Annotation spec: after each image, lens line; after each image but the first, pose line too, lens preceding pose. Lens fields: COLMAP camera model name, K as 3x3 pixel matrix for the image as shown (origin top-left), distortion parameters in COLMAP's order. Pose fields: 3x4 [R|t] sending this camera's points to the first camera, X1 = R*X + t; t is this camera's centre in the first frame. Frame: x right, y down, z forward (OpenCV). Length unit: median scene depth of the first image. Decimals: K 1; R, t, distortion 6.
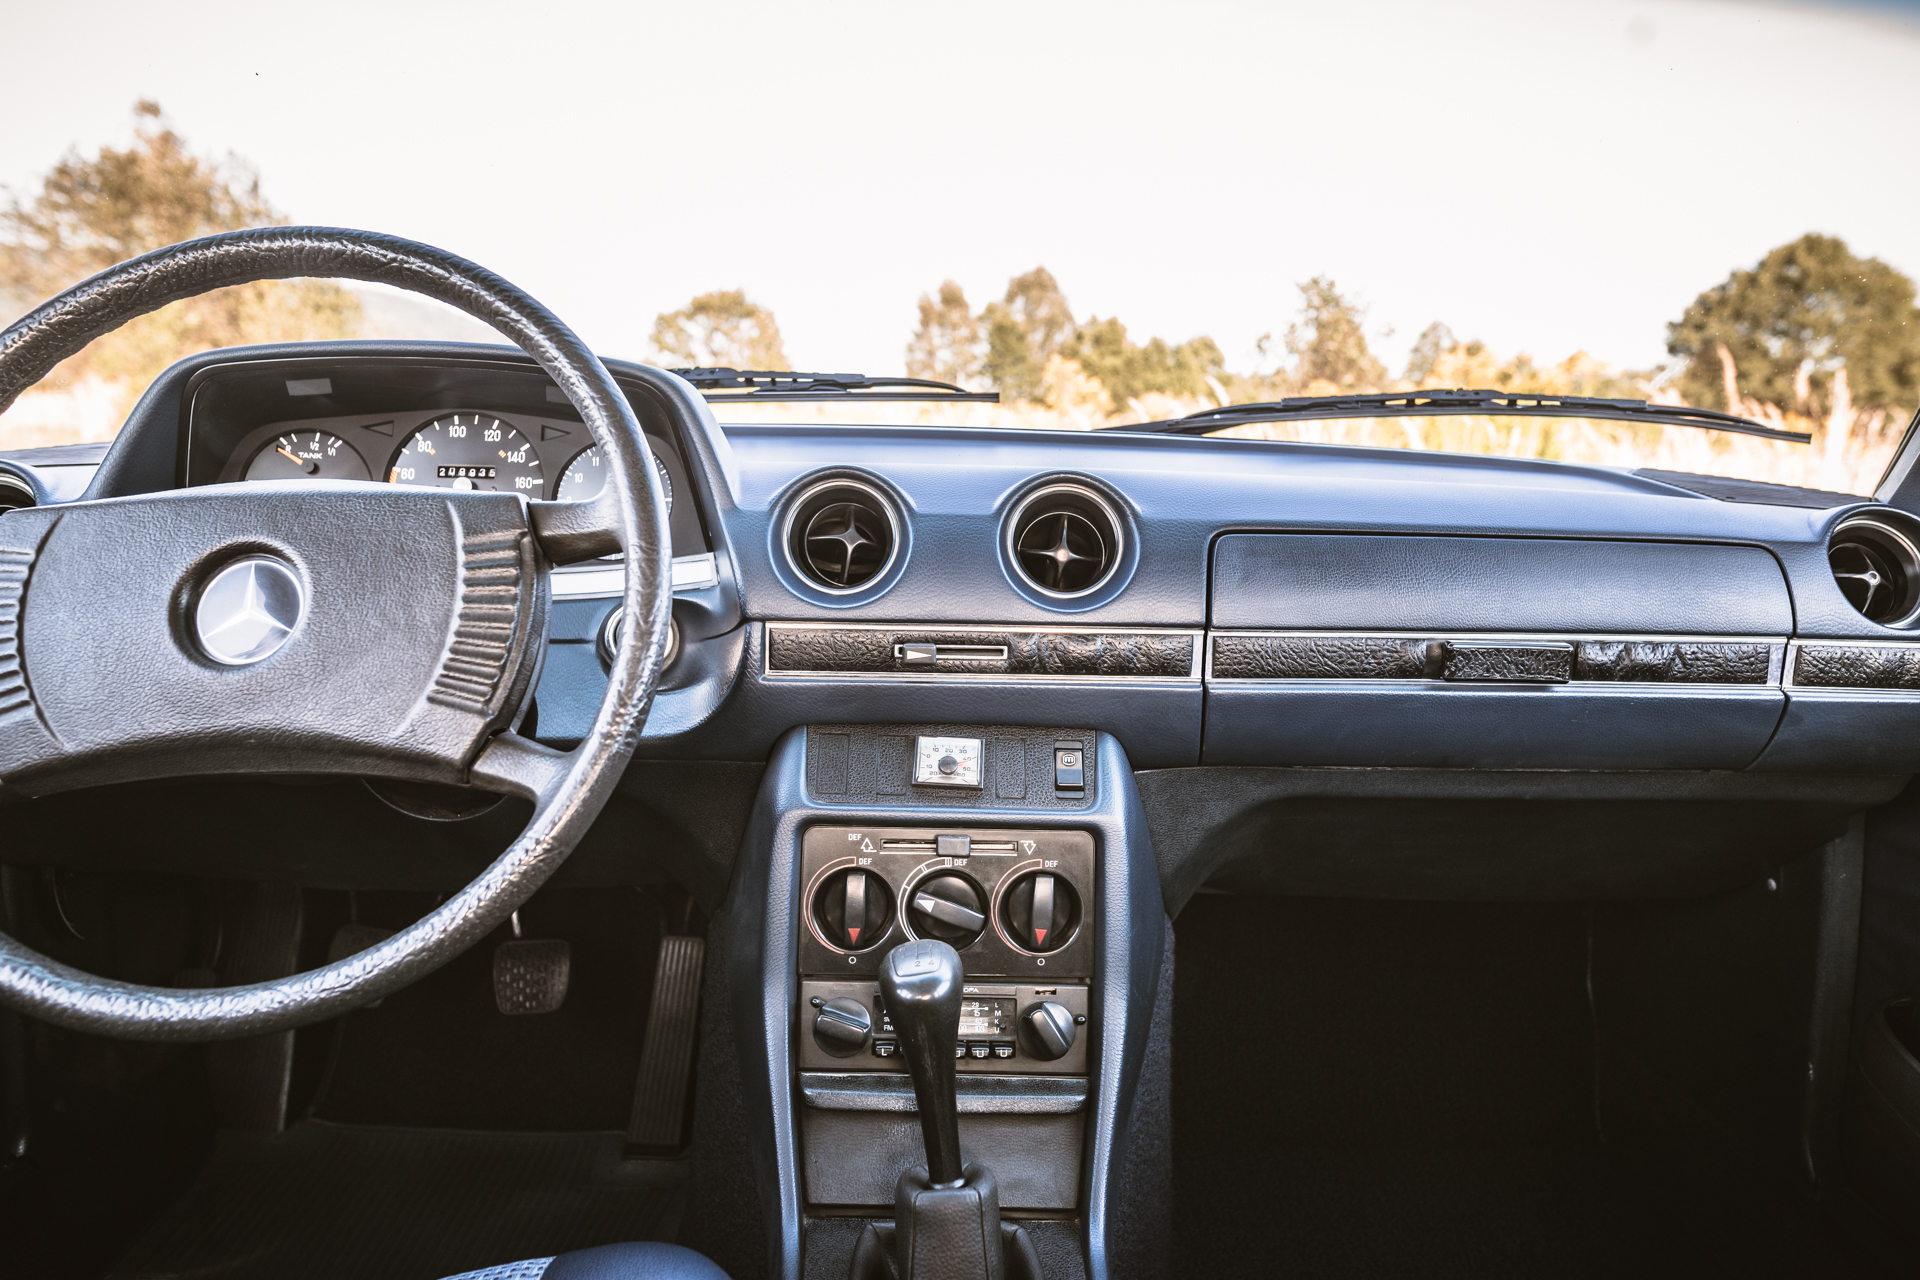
lens RADIAL K [[1376.2, 0, 960.0], [0, 1376.2, 640.0], [0, 0, 1]] dist [-0.004672, -0.002474]
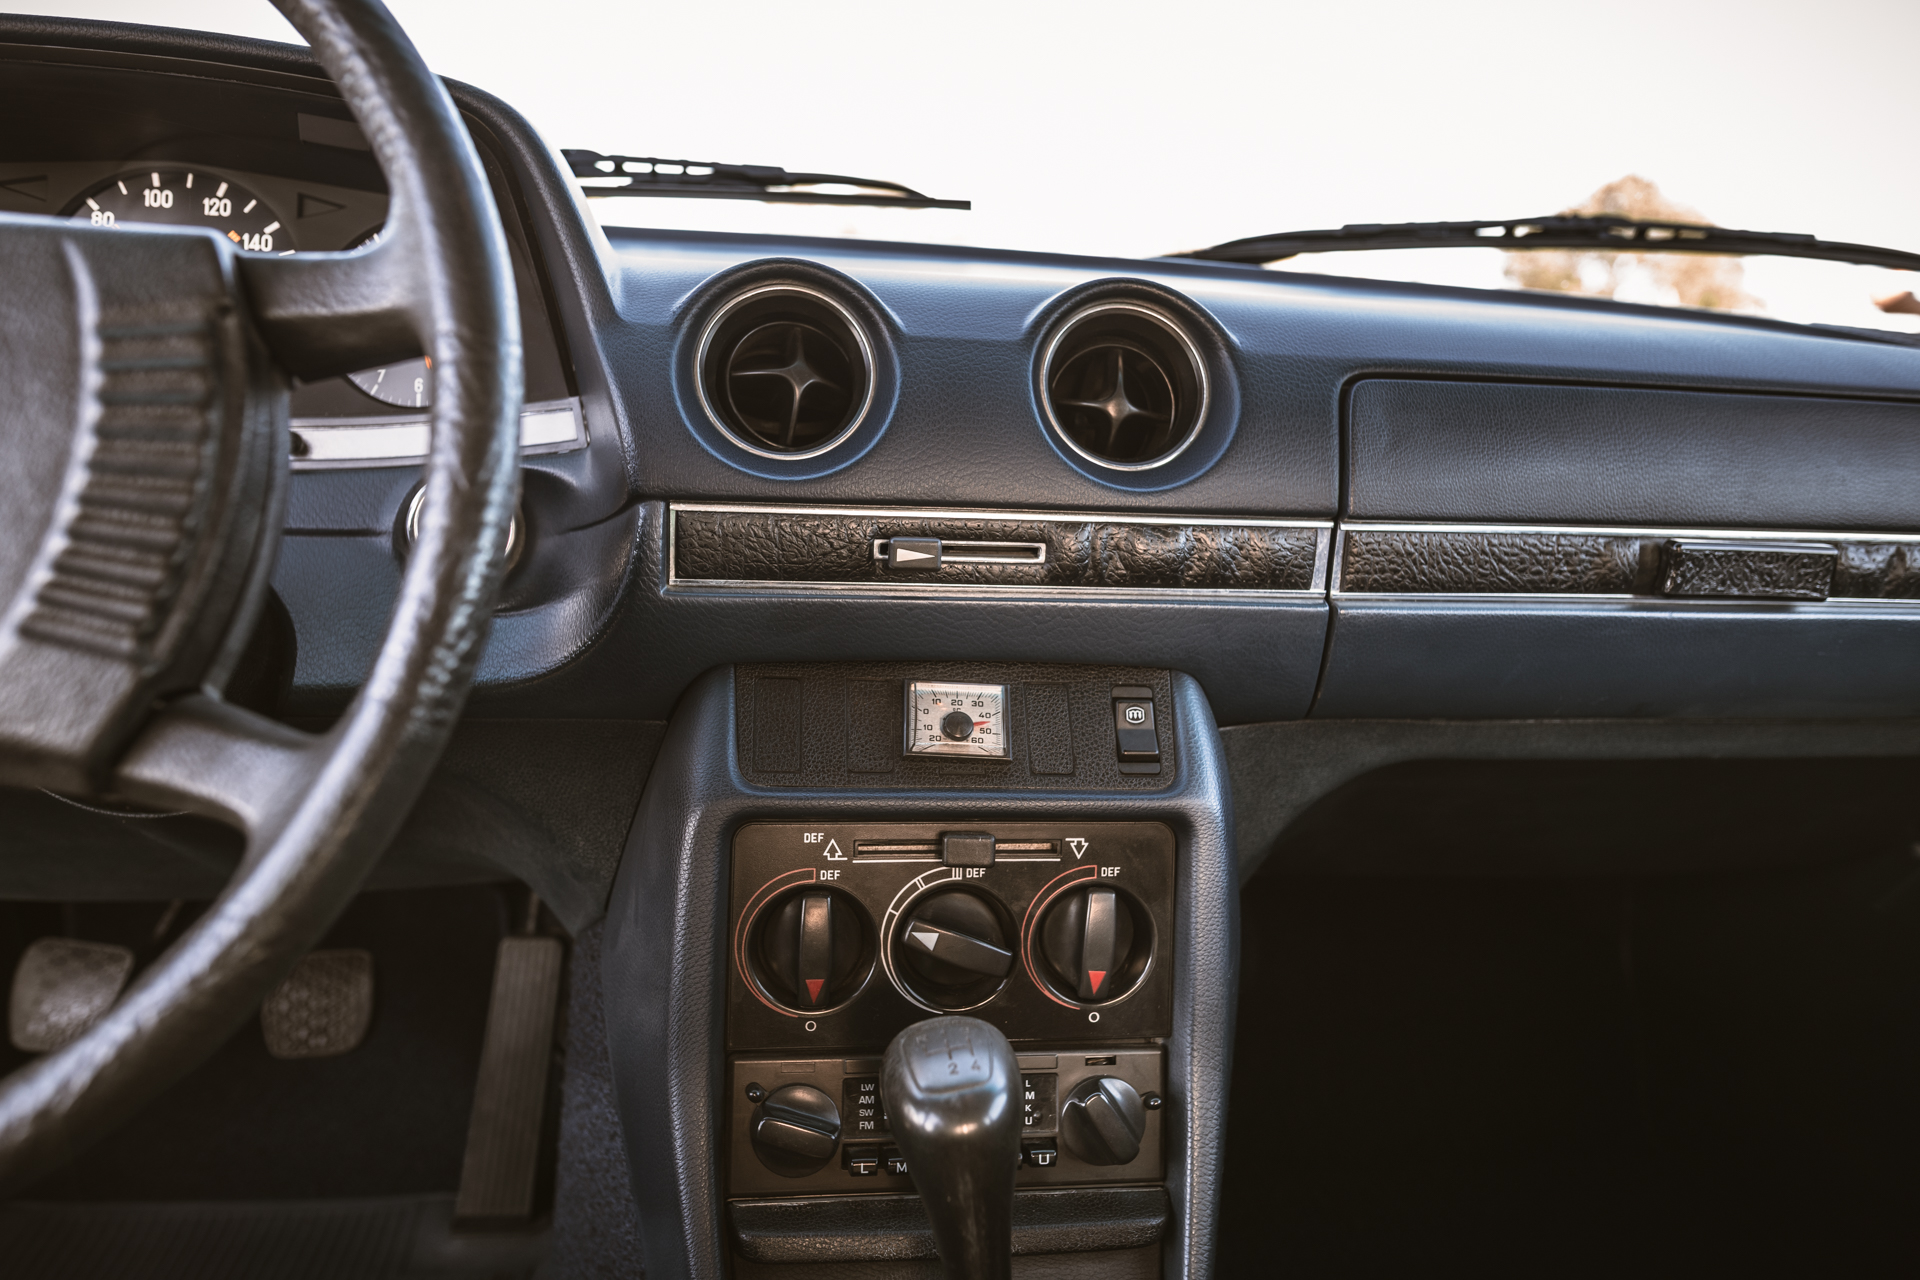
lens RADIAL K [[1362.1, 0, 960.0], [0, 1362.1, 640.0], [0, 0, 1]] dist [-0.003746, 0.000060]
pose [[0.993042, -0.002123, 0.117744, -0.082285], [-0.005127, 0.998110, 0.061234, 0.011042], [-0.117651, -0.061411, 0.991154, 0.360503]]
